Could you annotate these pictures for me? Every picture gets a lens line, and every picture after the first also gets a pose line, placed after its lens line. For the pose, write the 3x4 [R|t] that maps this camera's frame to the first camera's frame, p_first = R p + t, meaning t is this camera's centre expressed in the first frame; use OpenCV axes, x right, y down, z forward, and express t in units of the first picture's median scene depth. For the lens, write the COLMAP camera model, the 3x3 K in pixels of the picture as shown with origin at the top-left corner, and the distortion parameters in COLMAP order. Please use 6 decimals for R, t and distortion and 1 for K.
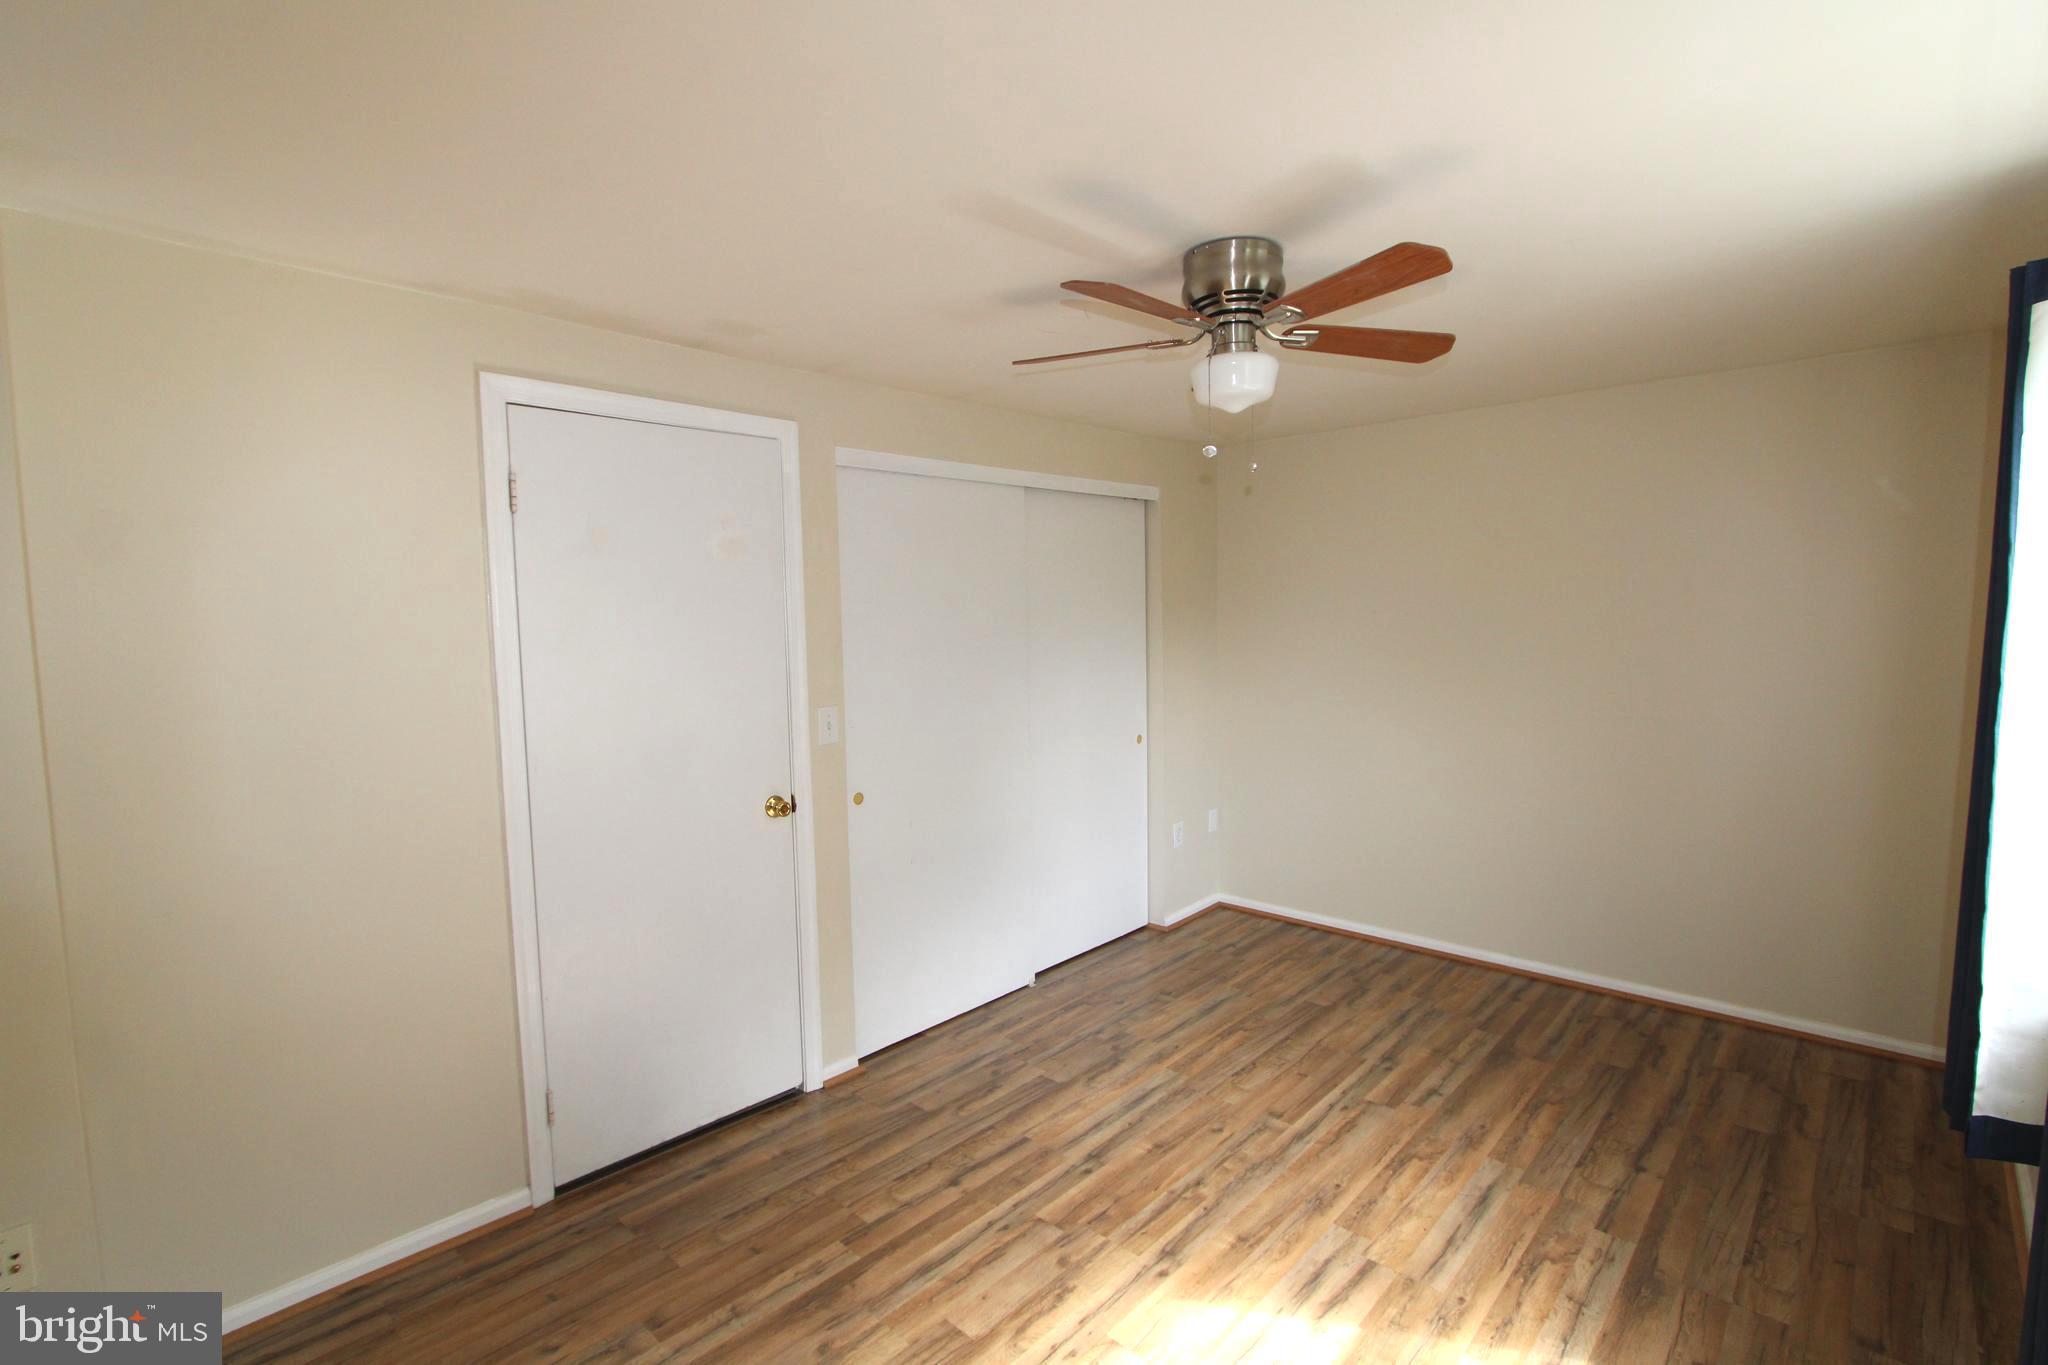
lens RADIAL K [[941.4, 0, 1024.0], [0, 941.4, 682.5], [0, 0, 1]] dist [-0.016236, 0.000520]
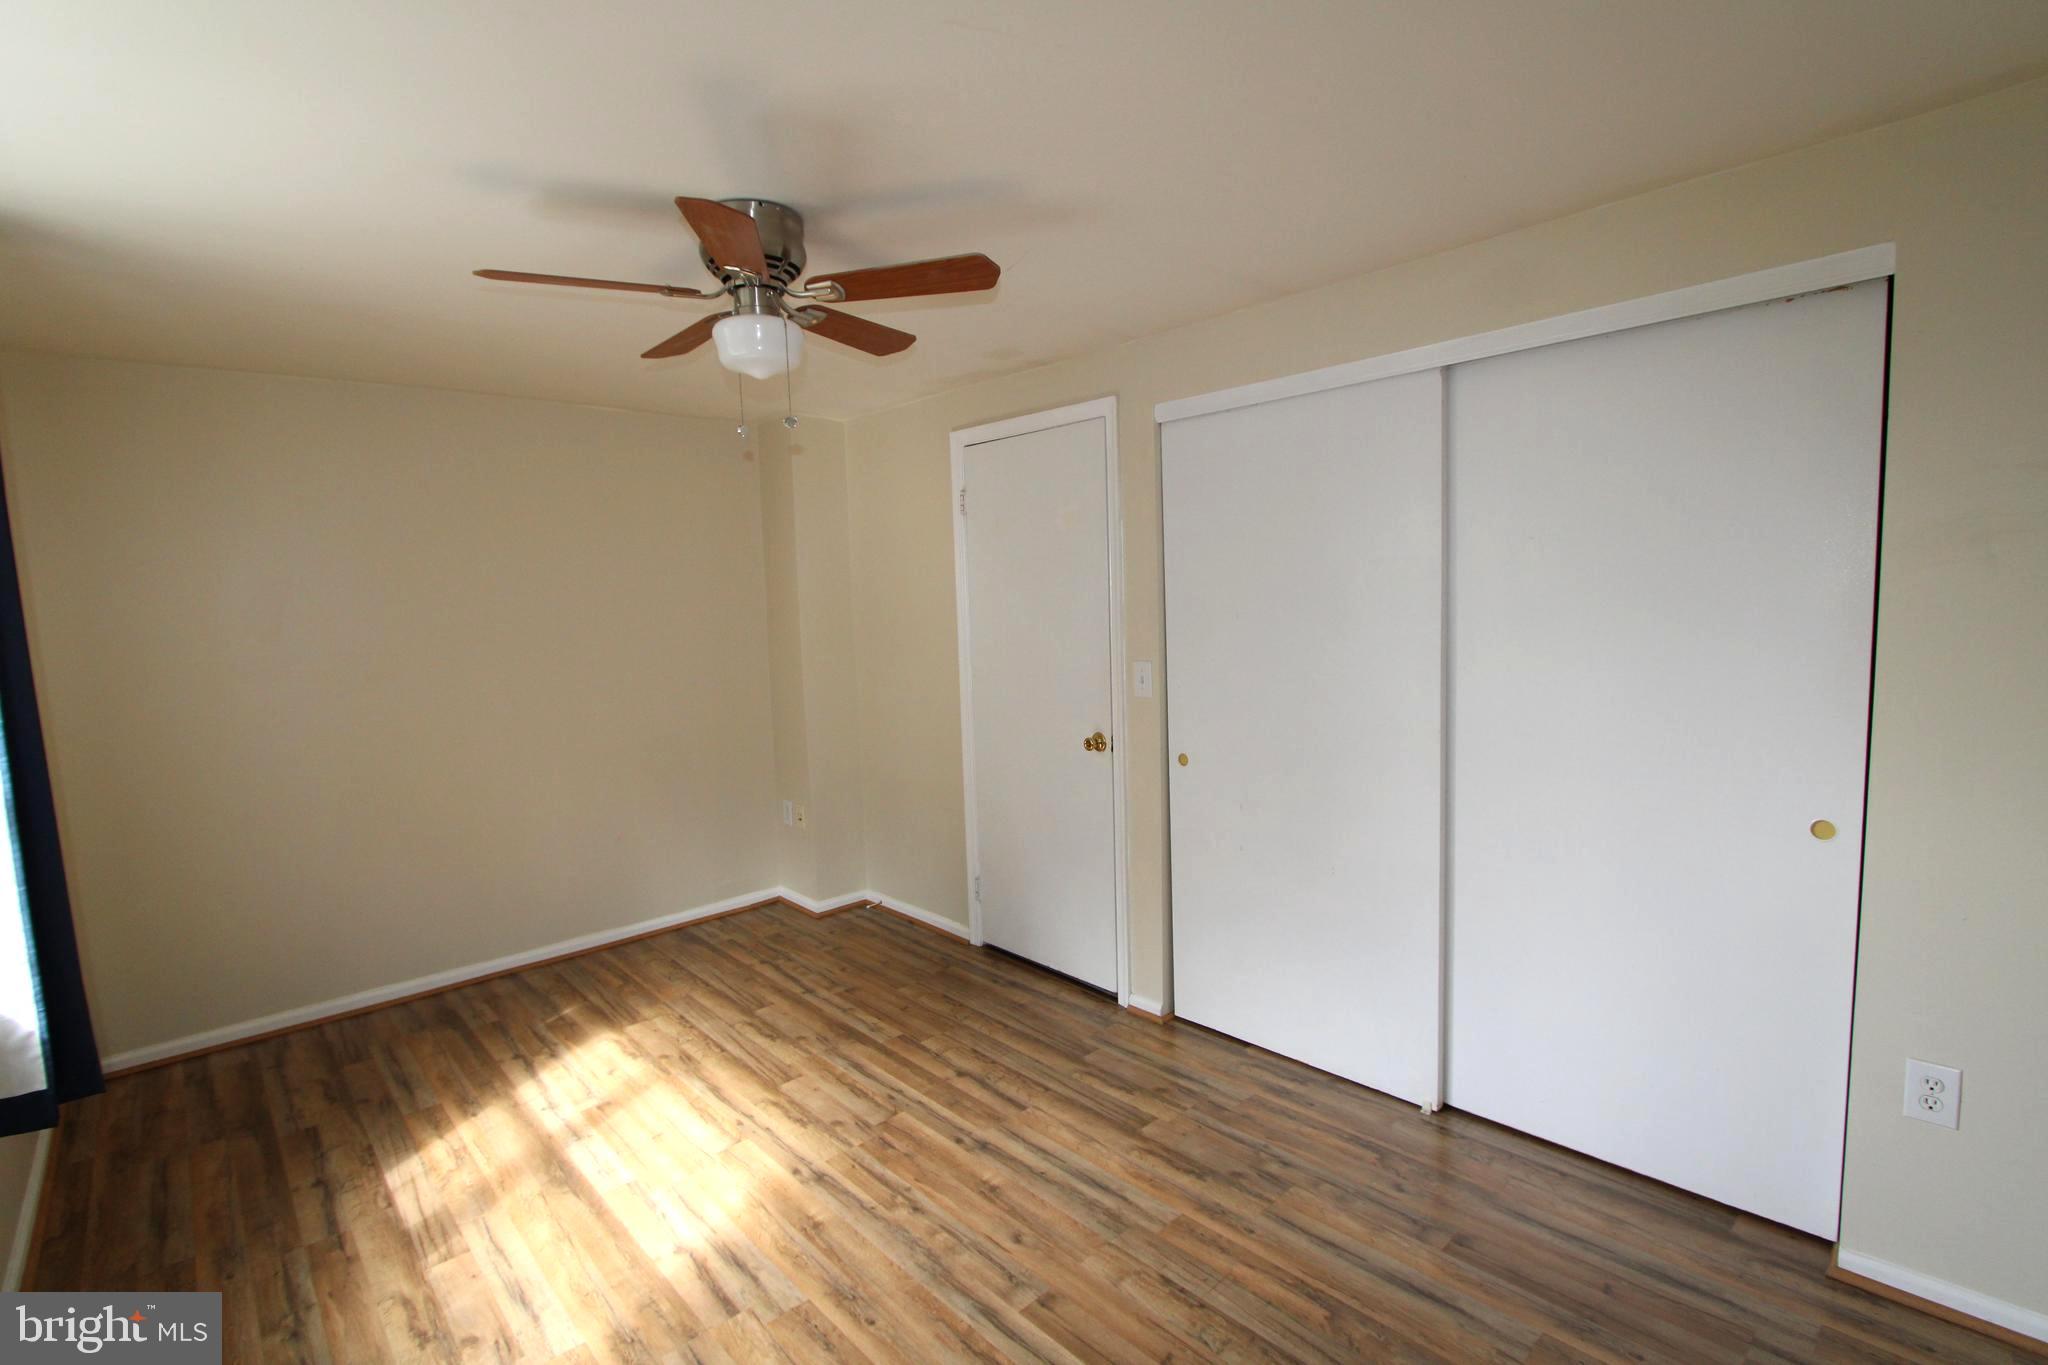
lens RADIAL K [[941.4, 0, 1024.0], [0, 941.4, 682.5], [0, 0, 1]] dist [-0.016236, 0.000520]
pose [[-0.063946, 0.111856, -0.991665, 0.965032], [-0.038579, 0.992679, 0.114458, -0.076515], [0.997207, 0.045576, -0.059162, 1.069281]]
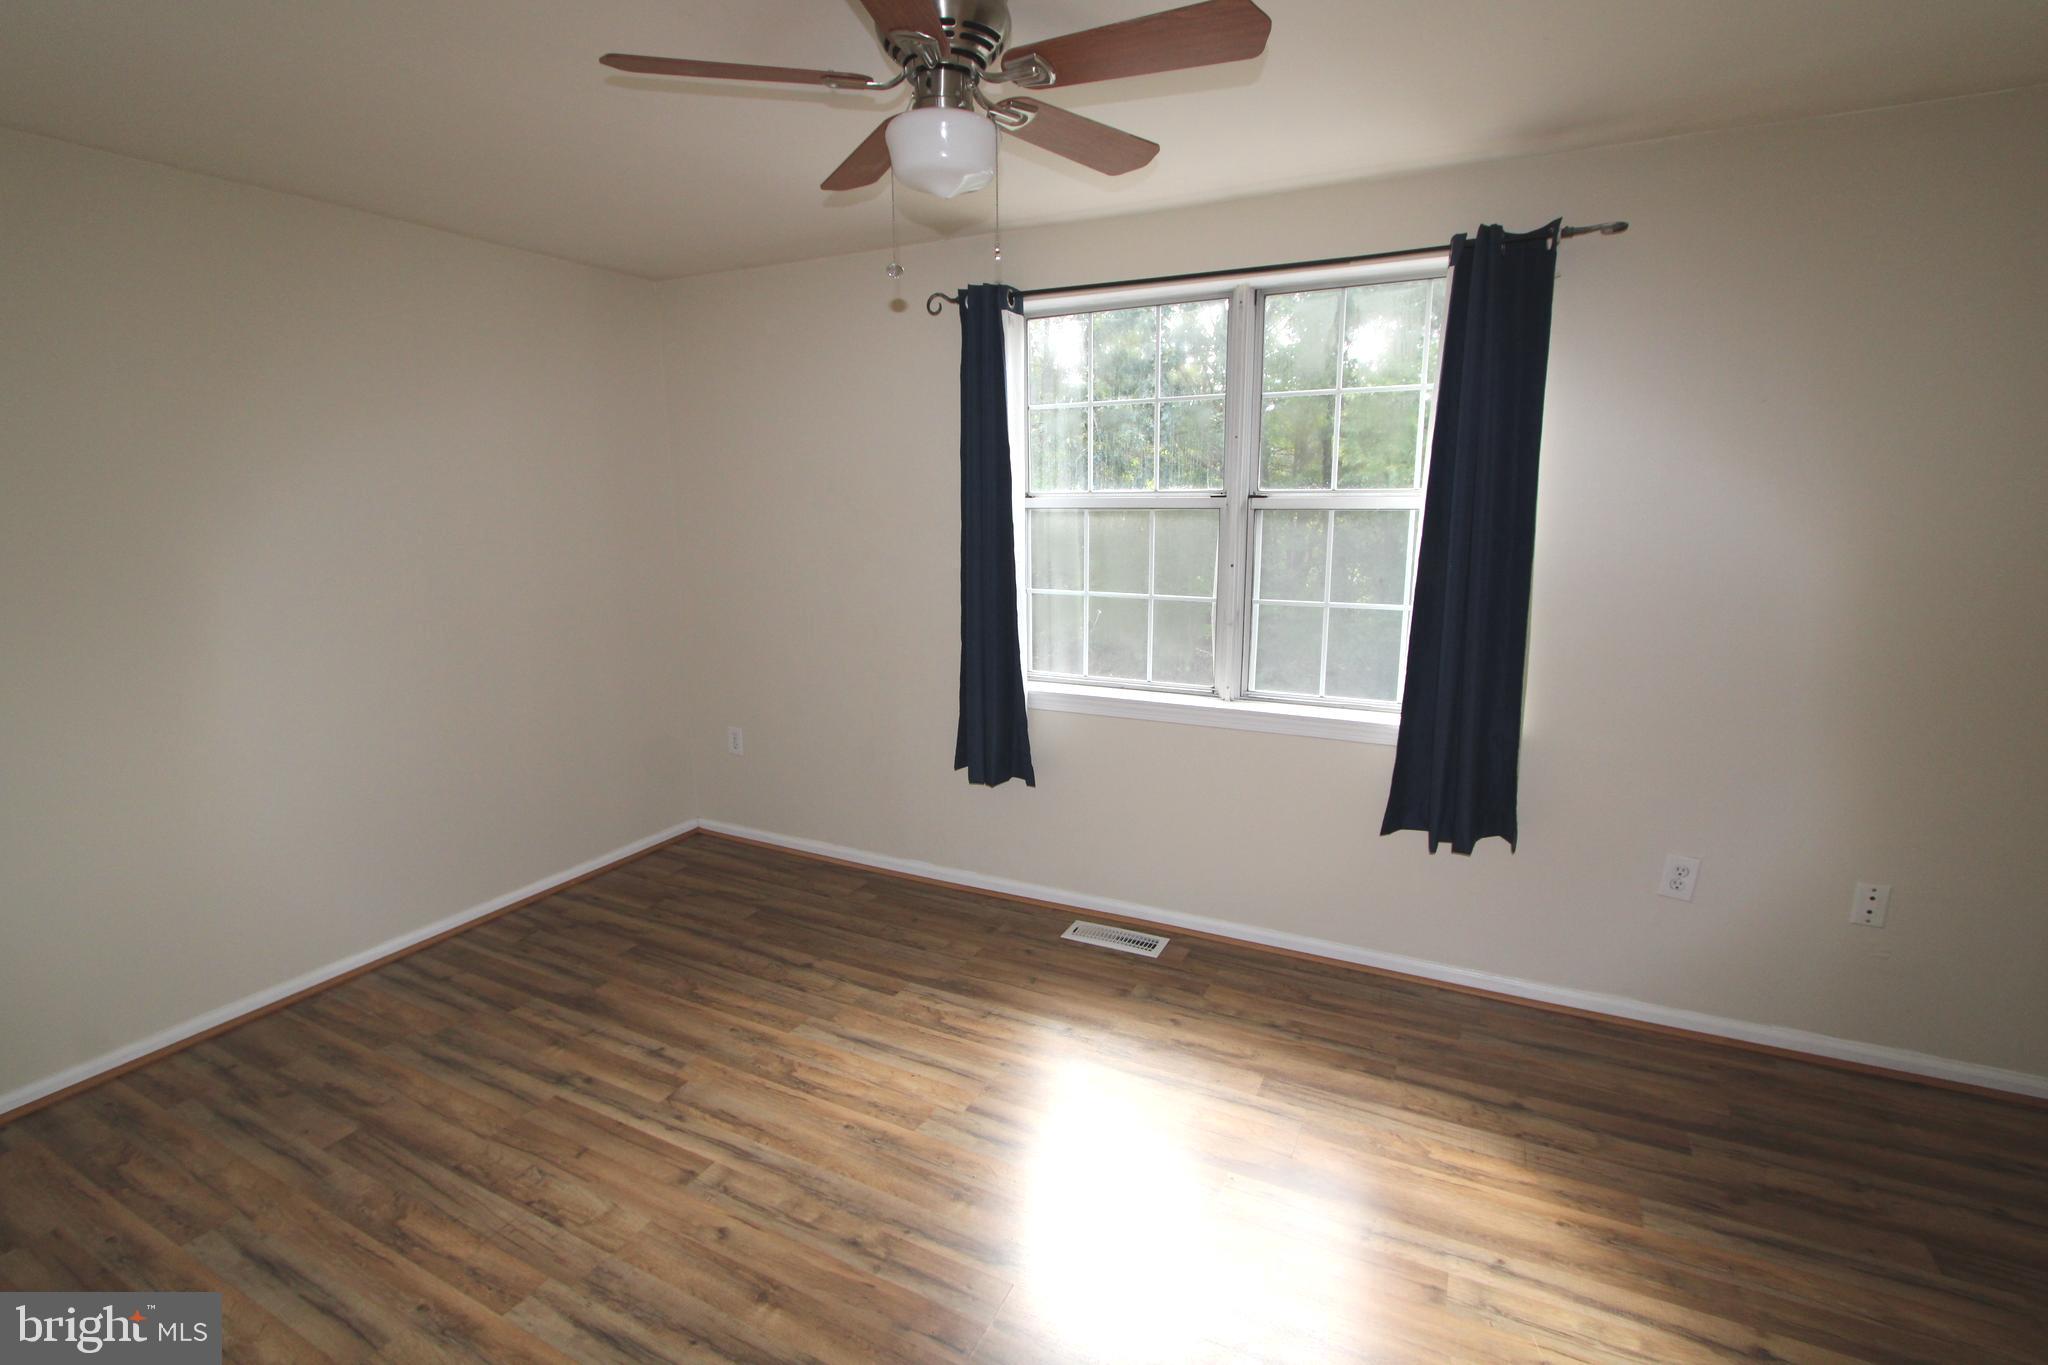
lens RADIAL K [[941.4, 0, 1024.0], [0, 941.4, 682.5], [0, 0, 1]] dist [-0.016236, 0.000520]
pose [[-0.286871, -0.164346, 0.943766, -0.460724], [0.082997, 0.977206, 0.195398, -0.038909], [-0.954367, 0.134384, -0.266692, 0.951078]]
